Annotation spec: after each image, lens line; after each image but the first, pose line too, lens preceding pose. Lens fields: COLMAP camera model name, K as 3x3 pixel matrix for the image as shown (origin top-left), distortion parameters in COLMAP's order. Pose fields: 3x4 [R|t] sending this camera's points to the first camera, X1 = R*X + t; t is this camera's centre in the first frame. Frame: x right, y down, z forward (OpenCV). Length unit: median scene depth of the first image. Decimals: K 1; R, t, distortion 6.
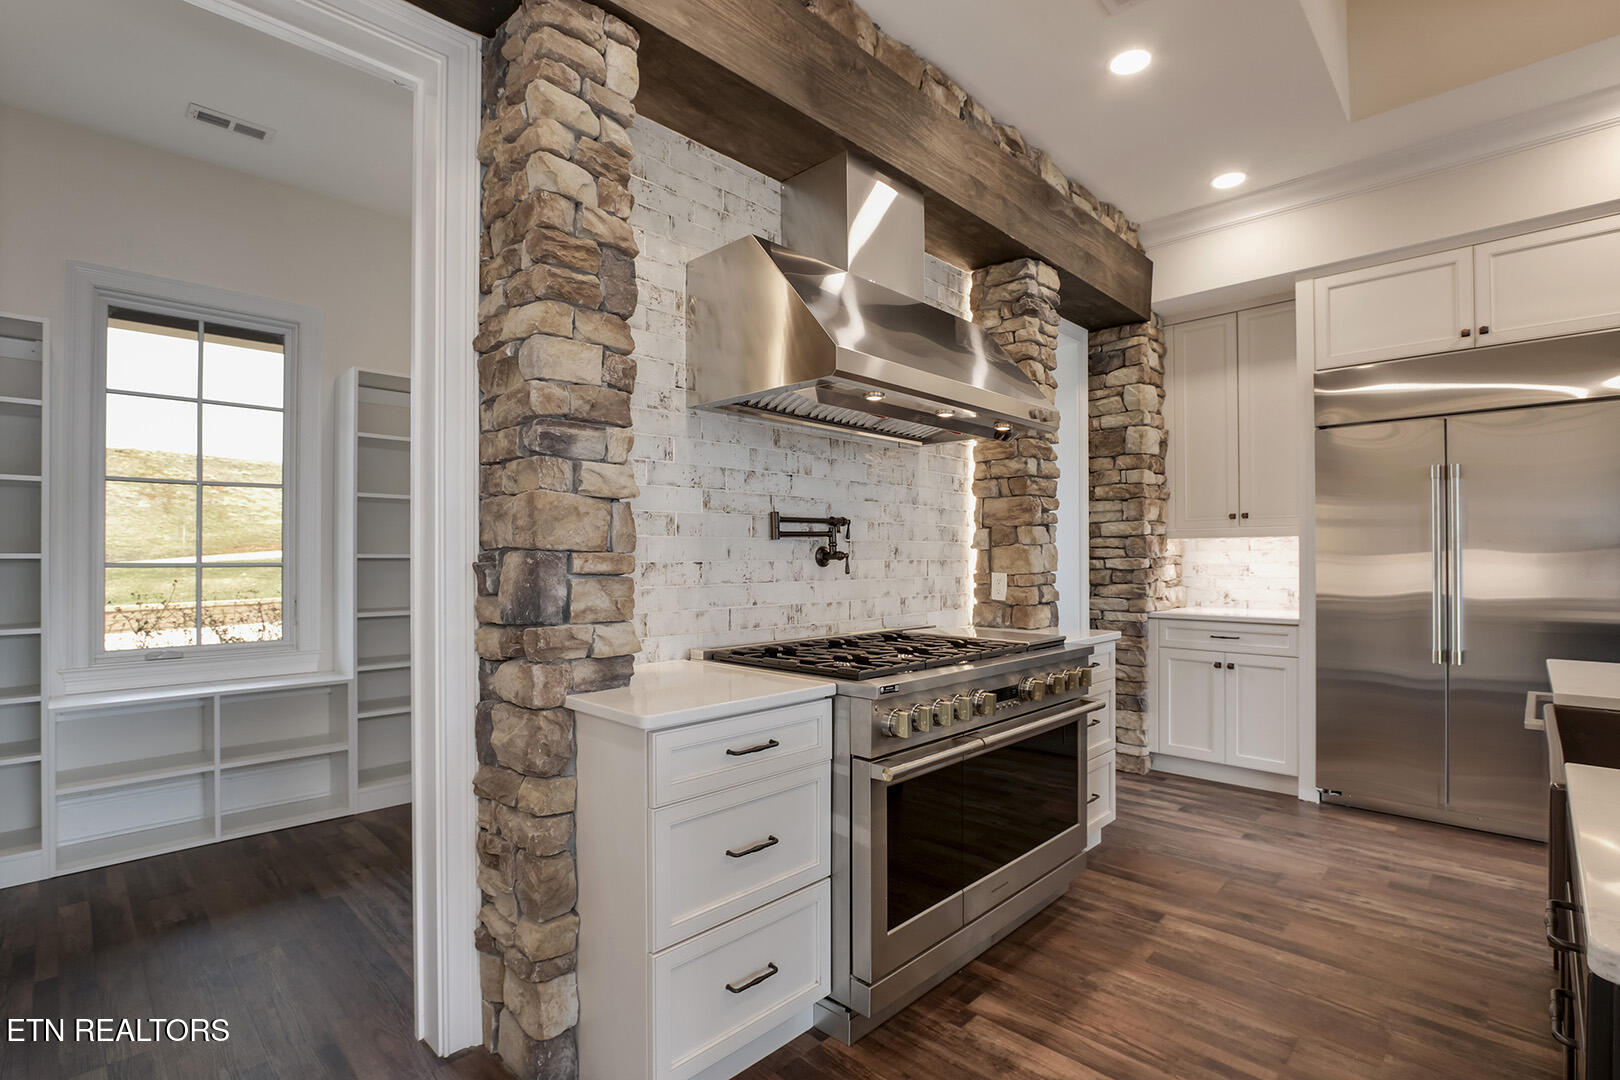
lens RADIAL K [[753.3, 0, 808.8], [0, 753.3, 548.0], [0, 0, 1]] dist [-0.018993, 0.001429]
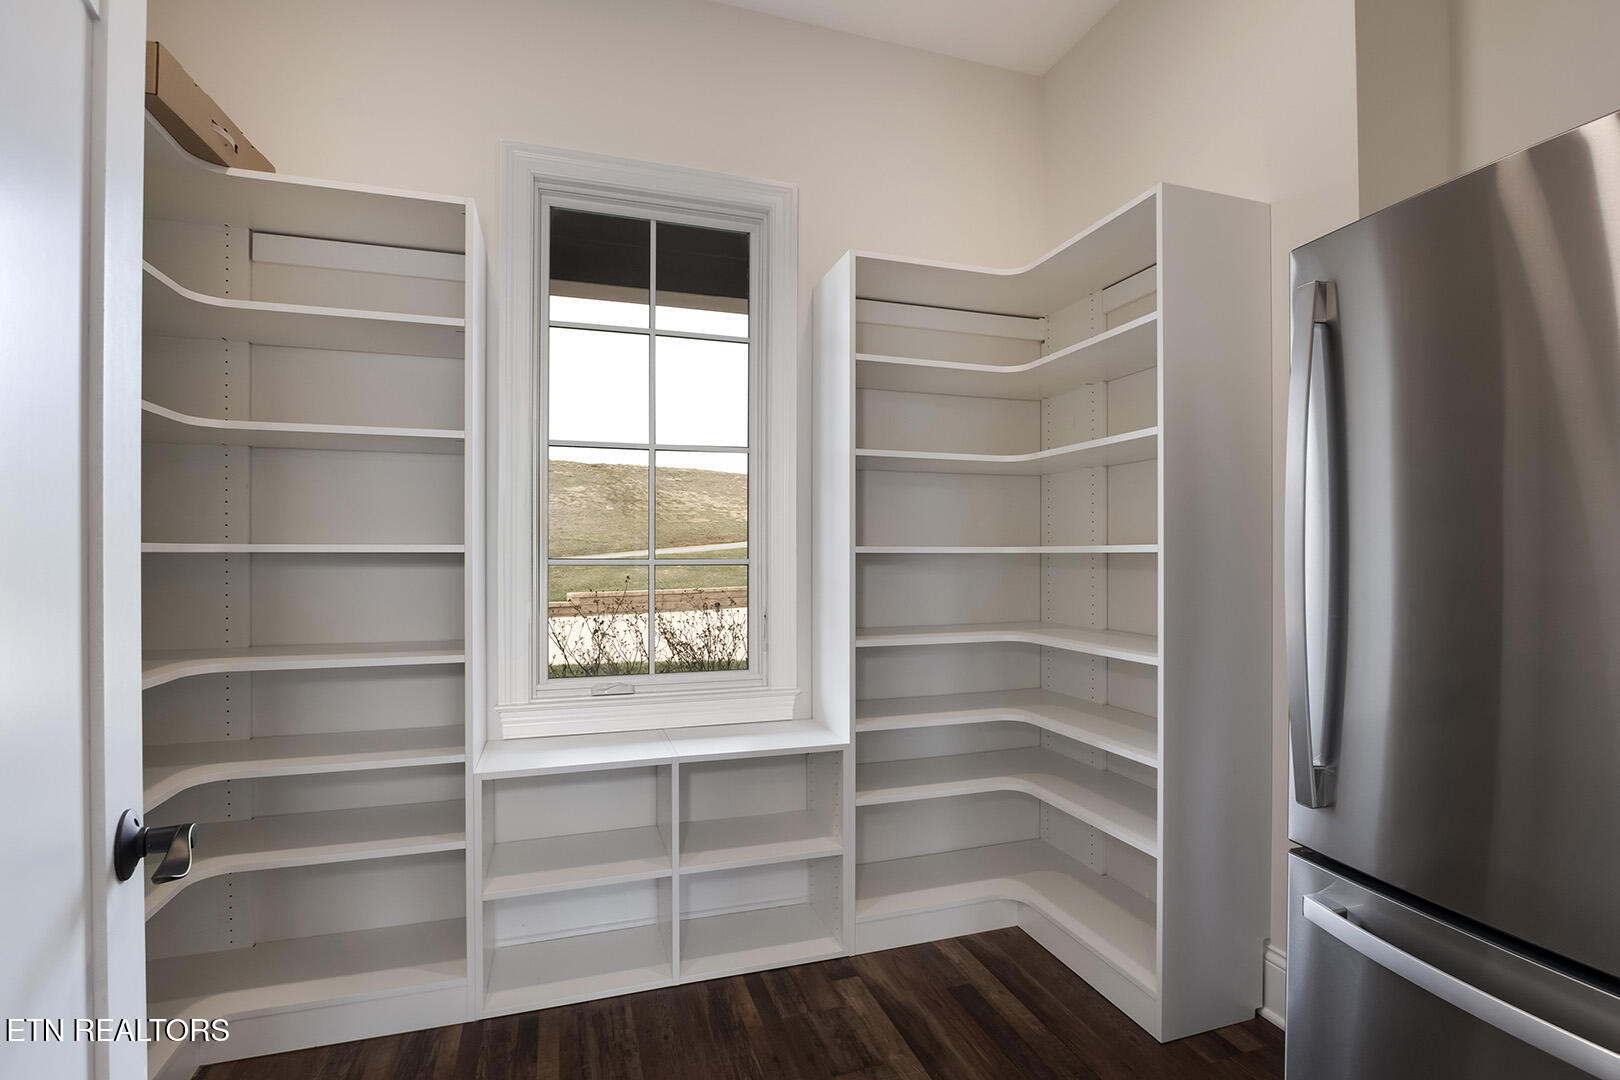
lens RADIAL K [[753.3, 0, 808.5], [0, 753.3, 546.9], [0, 0, 1]] dist [-0.018993, 0.001429]
pose [[0.889933, 0.000680, -0.456091, -0.362286], [0.001888, 0.999985, 0.005177, 0.004627], [0.456087, -0.005468, 0.889918, 0.433606]]
